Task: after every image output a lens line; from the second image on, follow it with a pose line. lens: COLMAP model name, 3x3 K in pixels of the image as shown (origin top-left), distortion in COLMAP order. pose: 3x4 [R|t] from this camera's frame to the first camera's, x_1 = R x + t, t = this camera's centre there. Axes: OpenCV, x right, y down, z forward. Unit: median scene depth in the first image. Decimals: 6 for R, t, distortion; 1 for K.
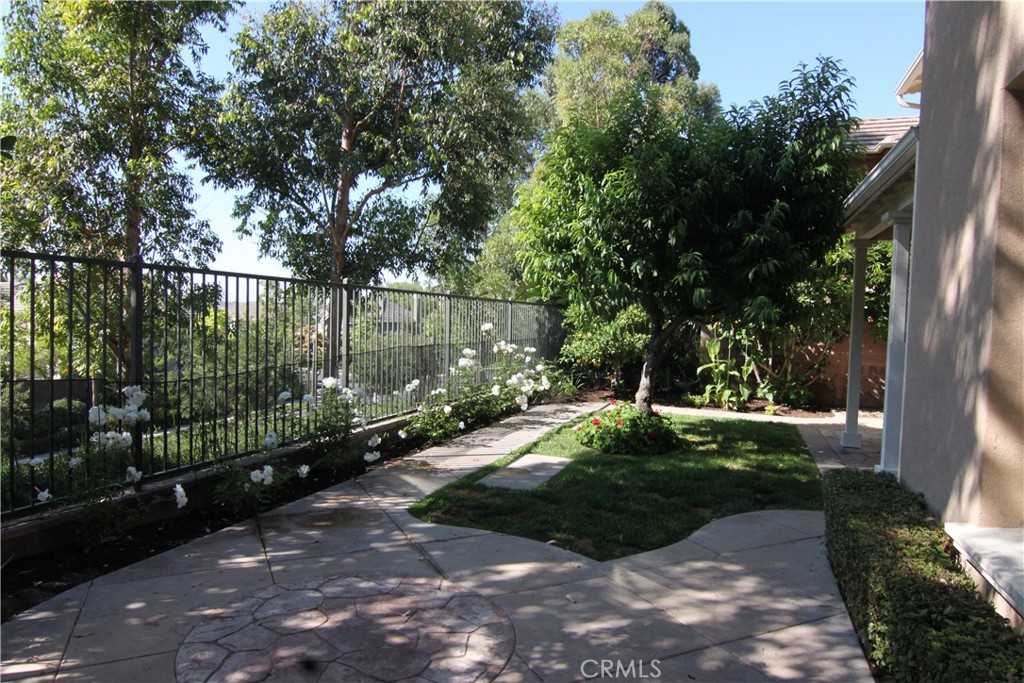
lens RADIAL K [[656.5, 0, 512.0], [0, 656.5, 341.5], [0, 0, 1]] dist [-0.027240, 0.000645]
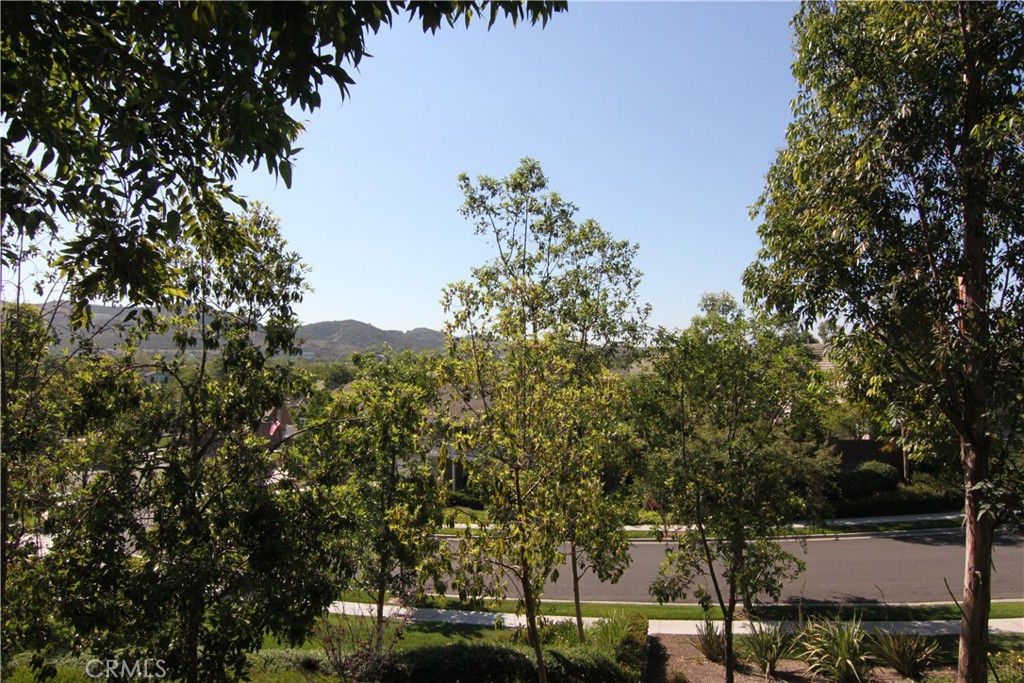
lens RADIAL K [[656.5, 0, 512.0], [0, 656.5, 341.5], [0, 0, 1]] dist [-0.027240, 0.000645]
pose [[0.451574, -0.069447, -0.889527, -0.229257], [-0.004742, 0.996765, -0.080227, -0.014734], [0.892221, 0.040447, 0.449784, 0.297847]]
